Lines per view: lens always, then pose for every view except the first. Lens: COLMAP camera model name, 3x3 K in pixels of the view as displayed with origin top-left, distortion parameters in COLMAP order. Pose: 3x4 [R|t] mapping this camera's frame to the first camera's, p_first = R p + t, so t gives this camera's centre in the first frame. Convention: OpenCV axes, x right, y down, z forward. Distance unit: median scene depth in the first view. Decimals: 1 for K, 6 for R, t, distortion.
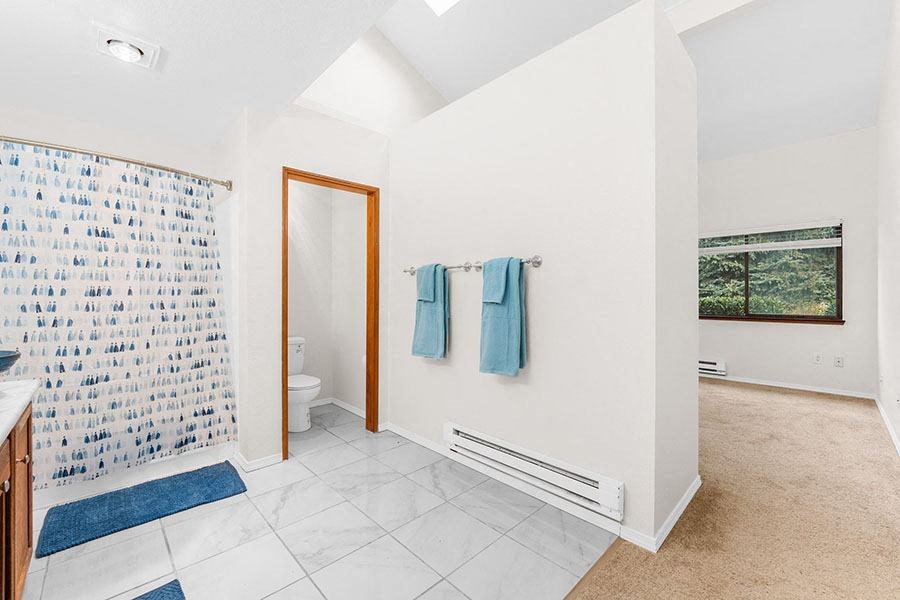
lens RADIAL K [[369.6, 0, 448.9], [0, 369.6, 294.5], [0, 0, 1]] dist [-0.001014, -0.000330]
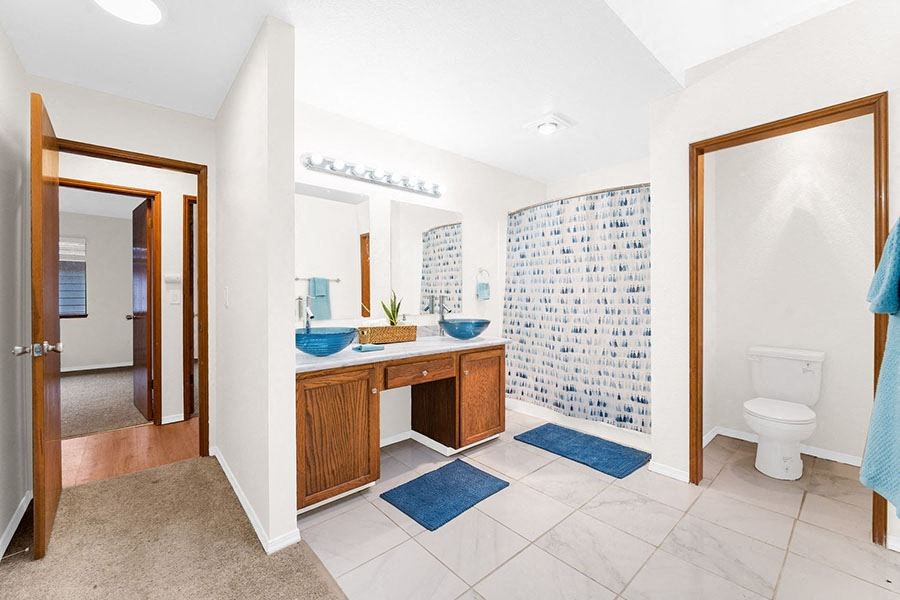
lens RADIAL K [[369.6, 0, 448.9], [0, 369.6, 294.5], [0, 0, 1]] dist [-0.001014, -0.000330]
pose [[-0.042068, 0.005721, -0.999098, 0.501498], [0.005789, 0.999968, 0.005482, -0.002436], [0.999098, -0.005553, -0.042100, 0.535181]]
